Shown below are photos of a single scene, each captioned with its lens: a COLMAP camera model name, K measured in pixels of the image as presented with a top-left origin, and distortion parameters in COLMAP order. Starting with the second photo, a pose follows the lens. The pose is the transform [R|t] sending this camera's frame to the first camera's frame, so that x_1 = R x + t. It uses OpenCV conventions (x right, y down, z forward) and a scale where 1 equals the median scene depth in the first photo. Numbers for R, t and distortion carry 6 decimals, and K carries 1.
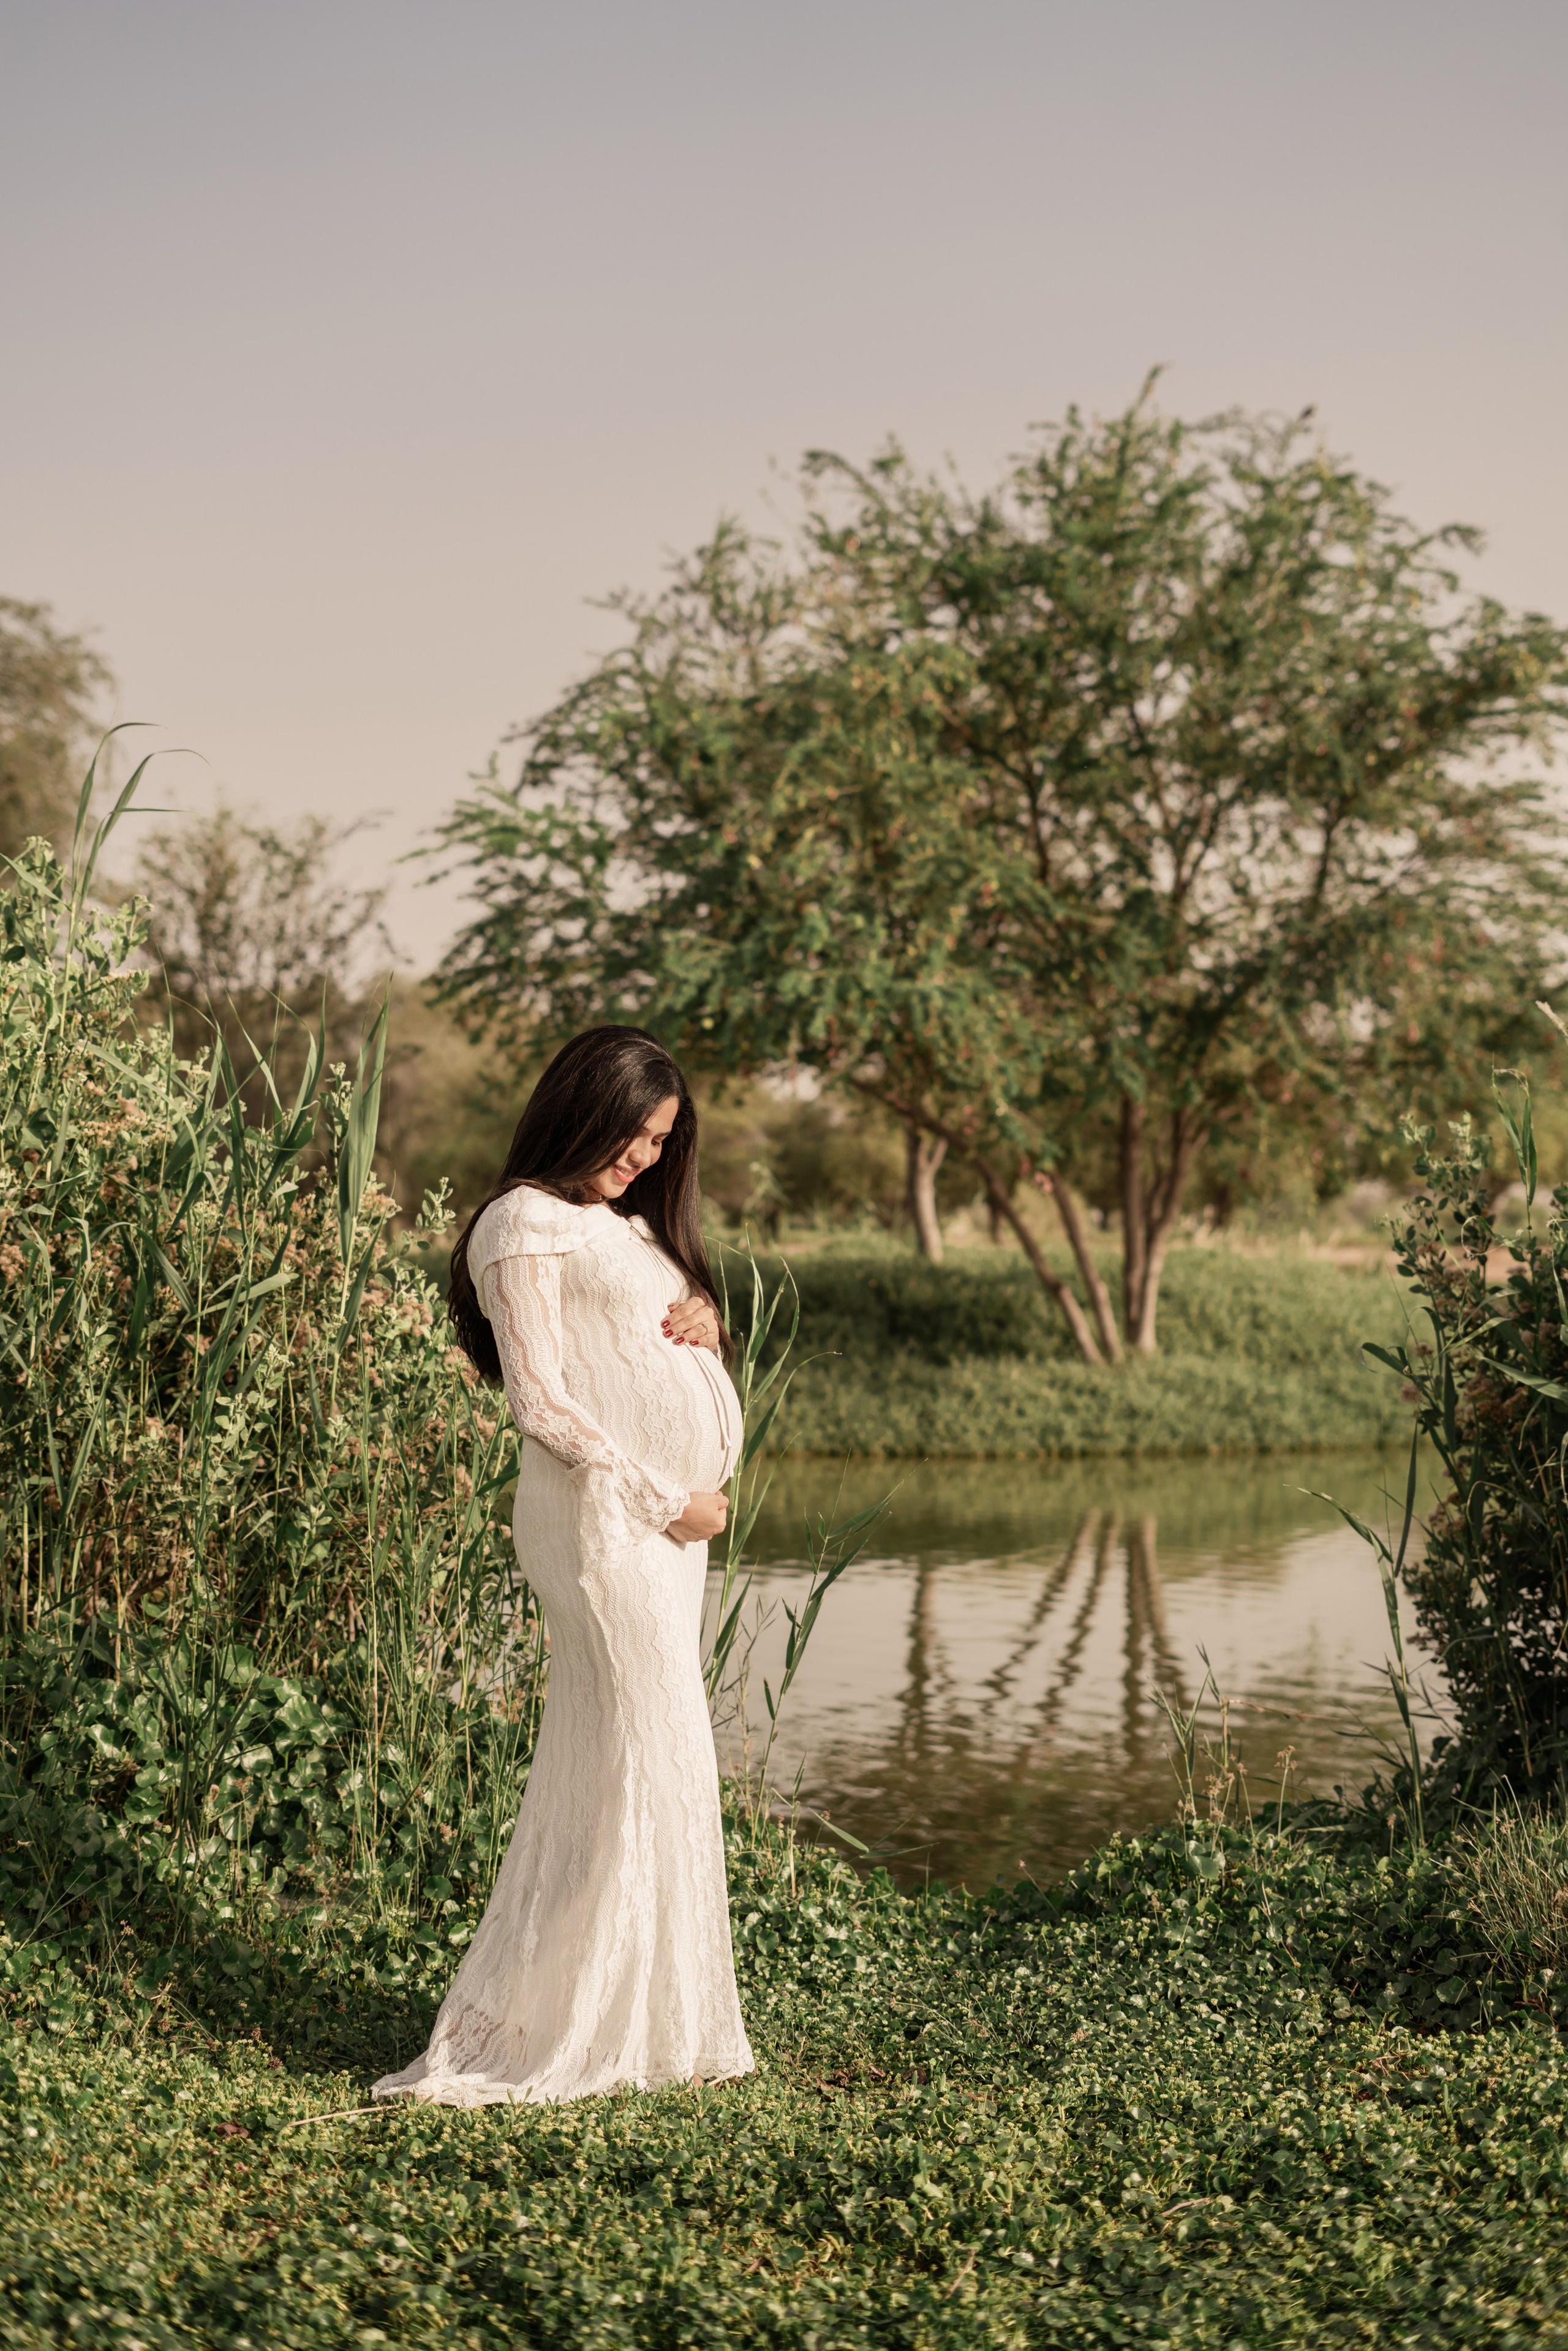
lens RADIAL K [[3213.1, 0, 791.6], [0, 3213.1, 1180.7], [0, 0, 1]] dist [-0.047799, 0.000000]
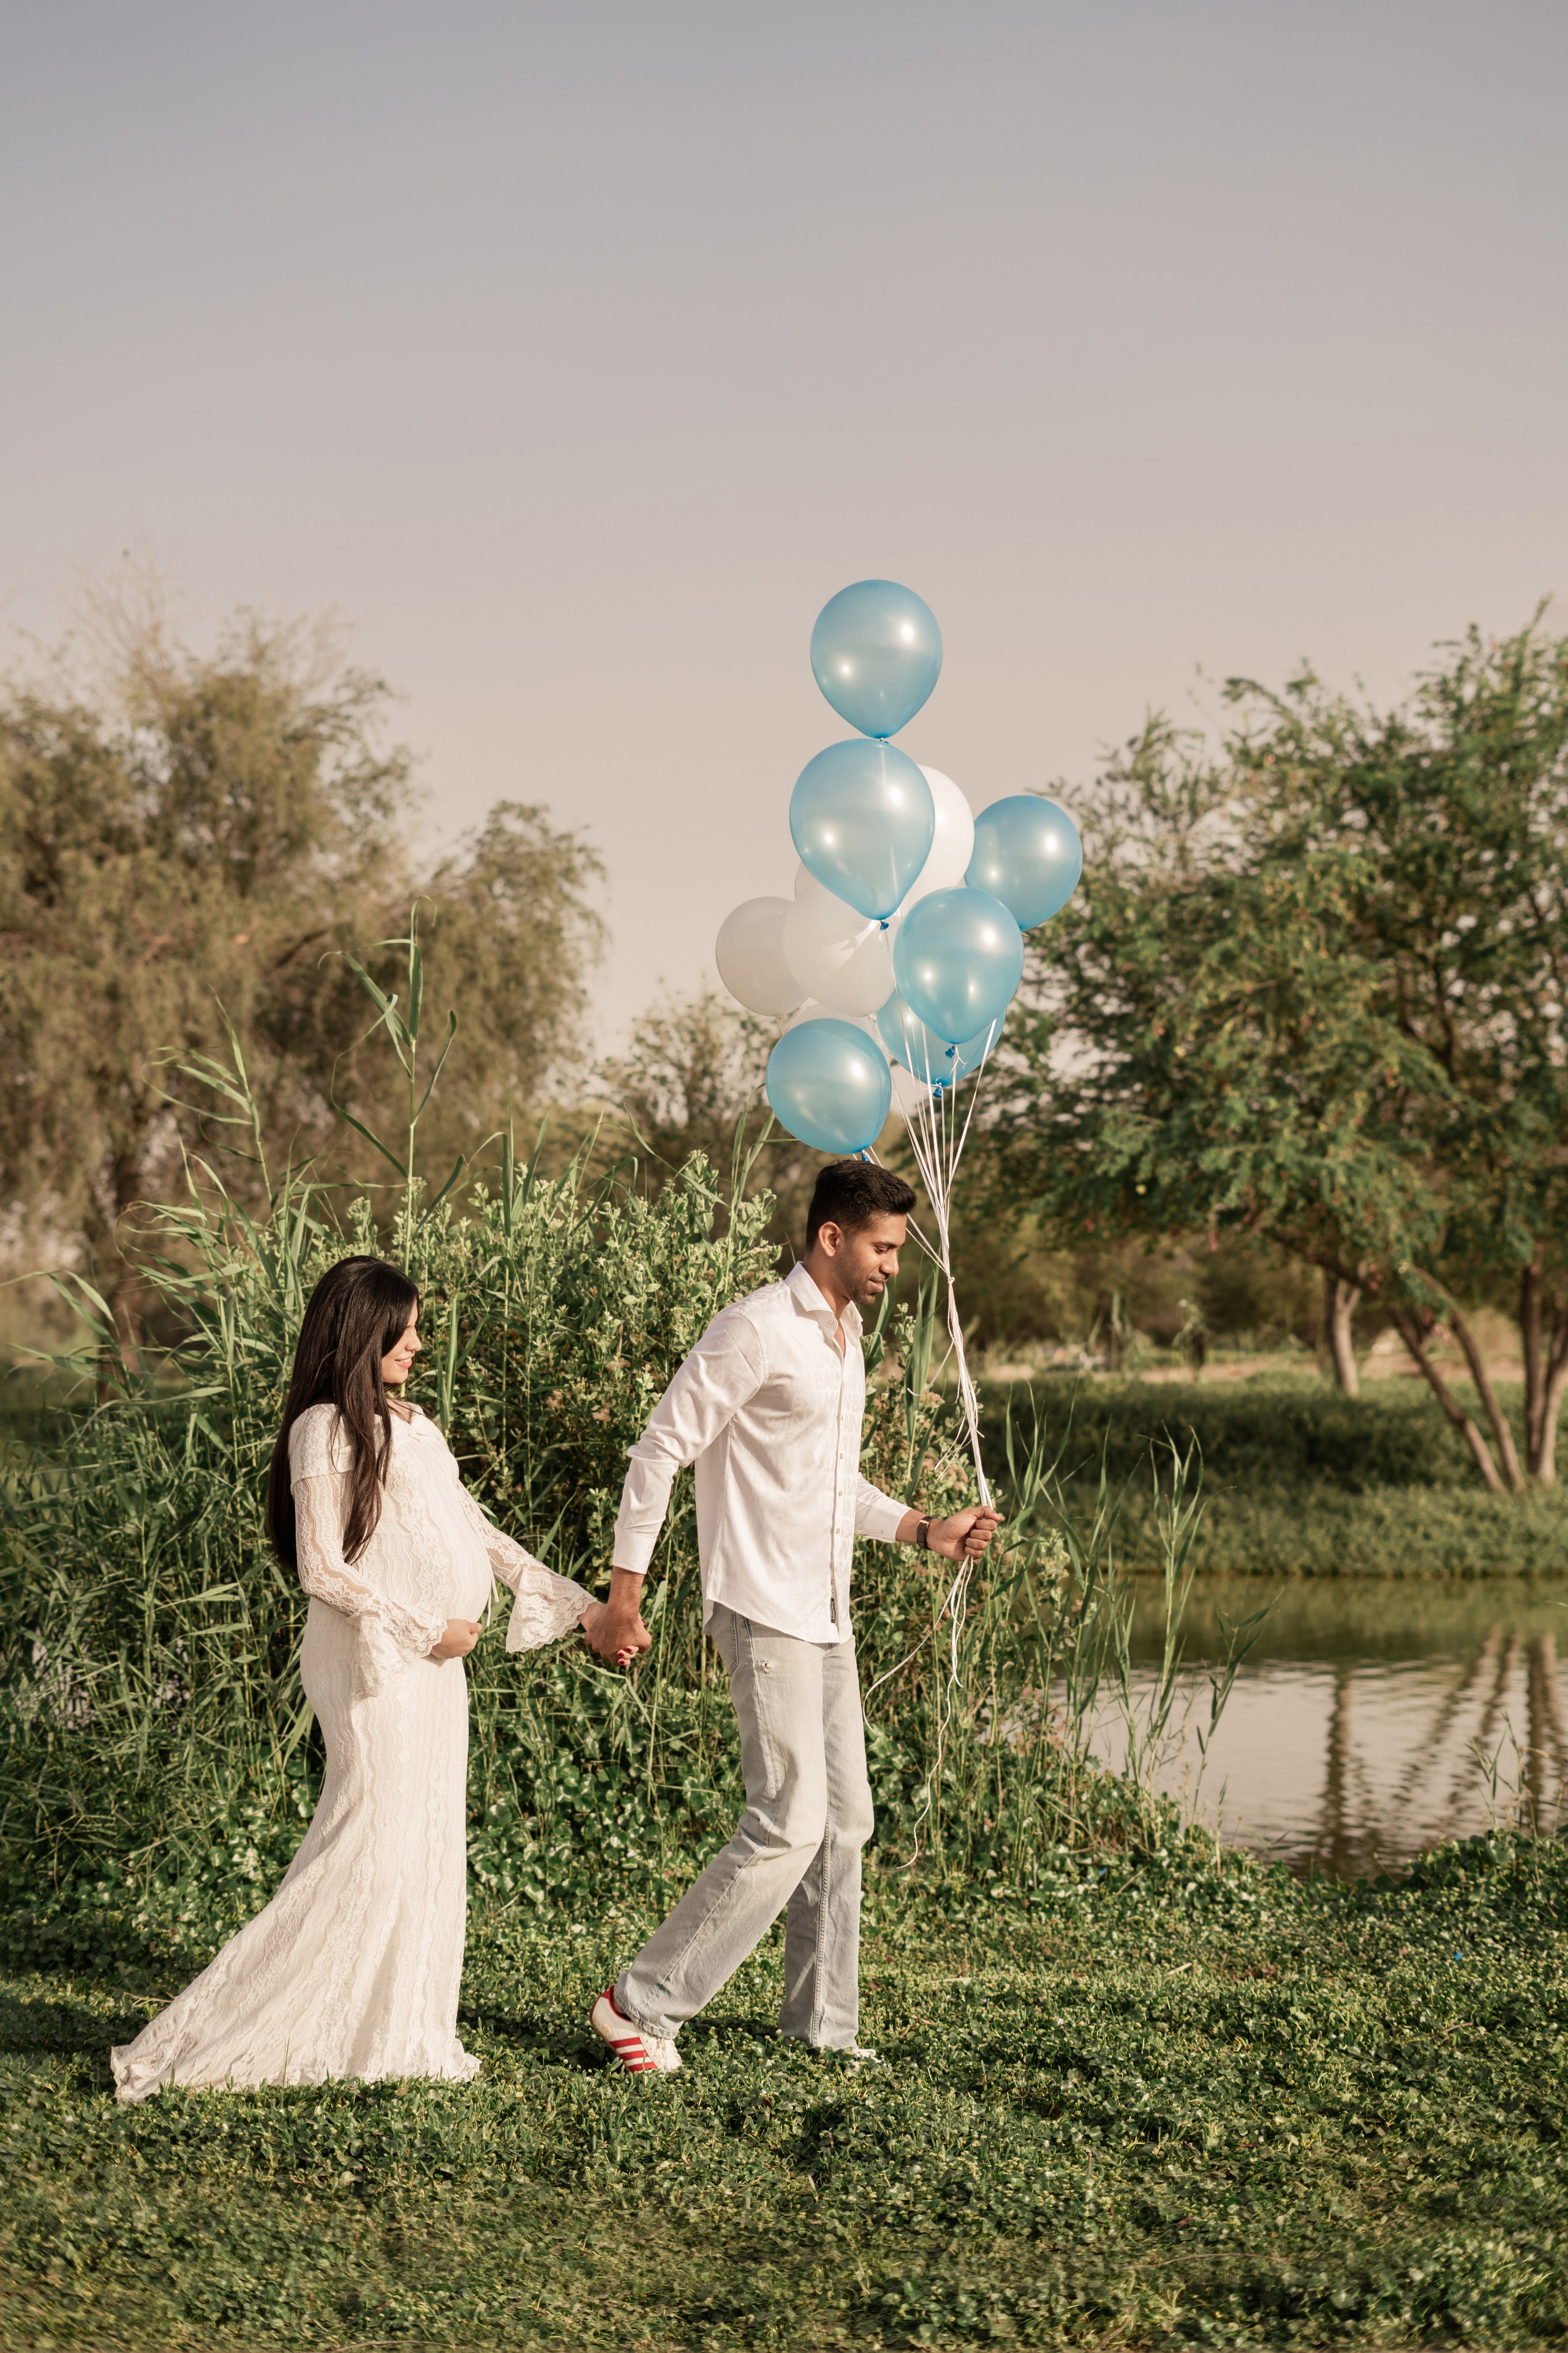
lens RADIAL K [[3215.7, 0, 784.8], [0, 3215.7, 1199.5], [0, 0, 1]] dist [-0.047799, 0.000000]
pose [[0.991018, -0.005419, -0.133617, 0.000308], [0.001517, 0.999570, -0.029290, -0.014139], [0.133719, 0.028824, 0.990600, -0.156456]]
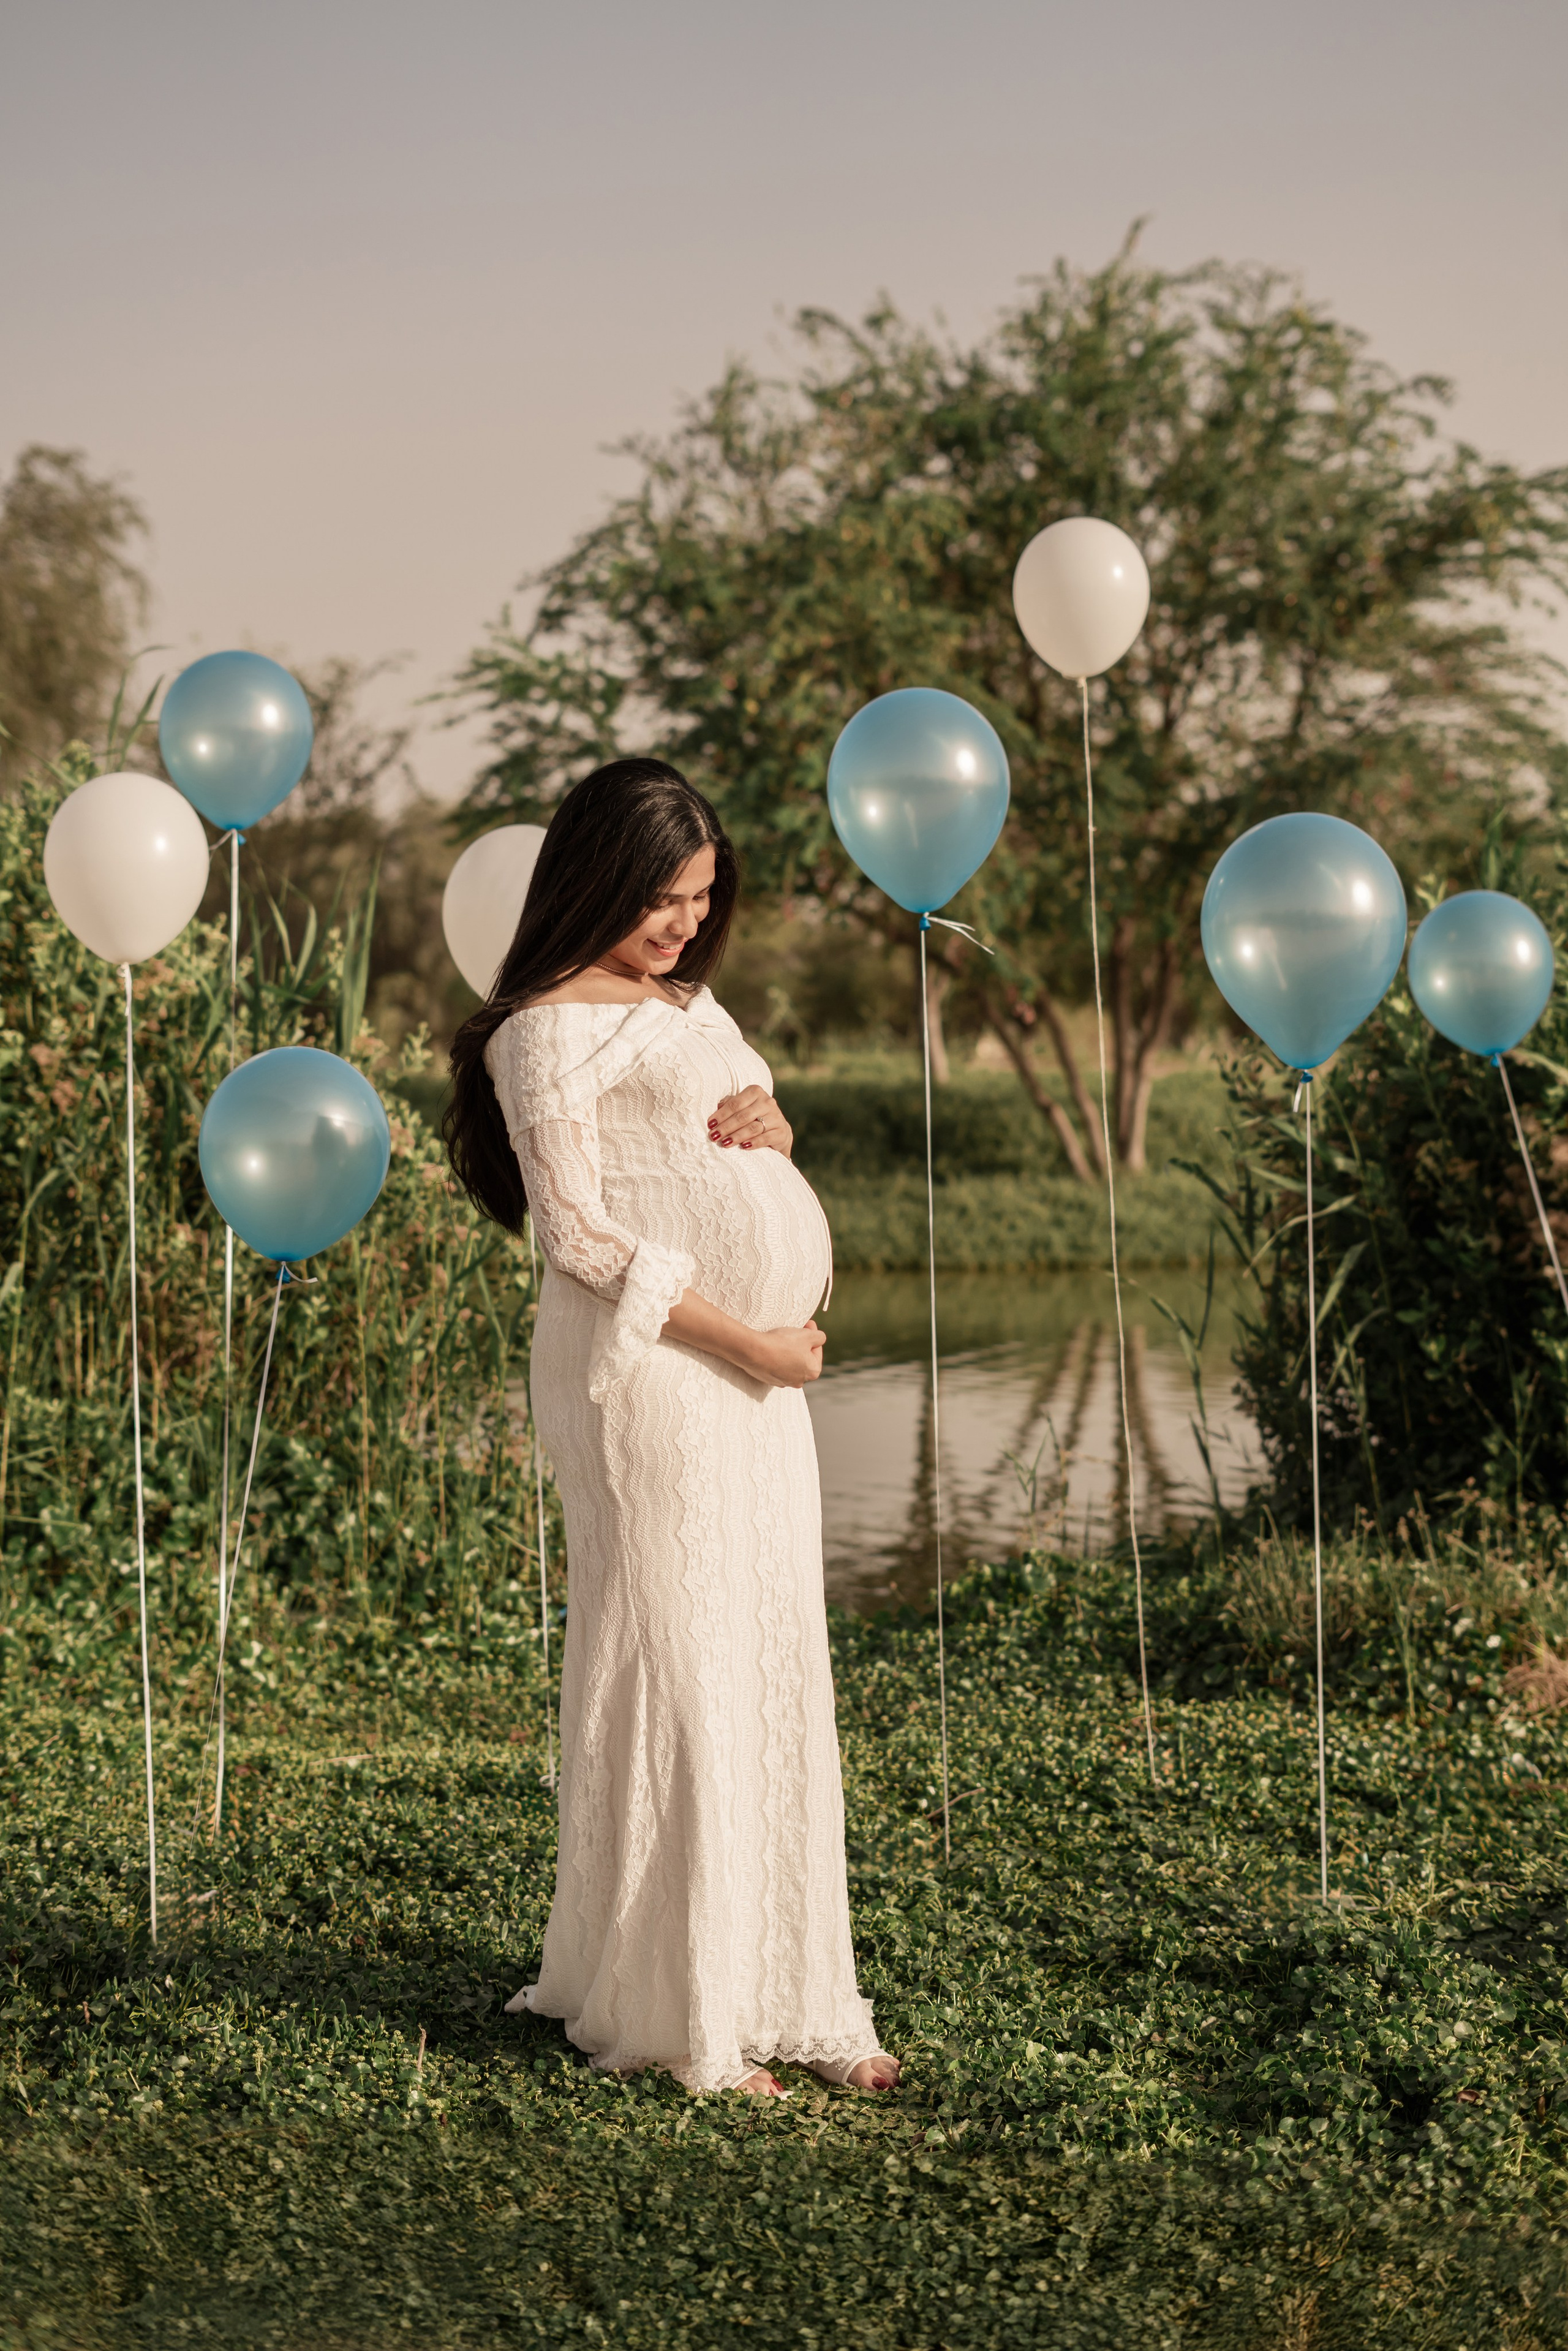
lens RADIAL K [[3213.1, 0, 779.7], [0, 3213.1, 1176.3], [0, 0, 1]] dist [-0.047799, 0.000000]
pose [[0.999856, -0.003736, -0.016552, 0.015407], [0.004637, 0.998487, 0.054787, -0.003205], [0.016322, -0.054856, 0.998361, -0.067458]]
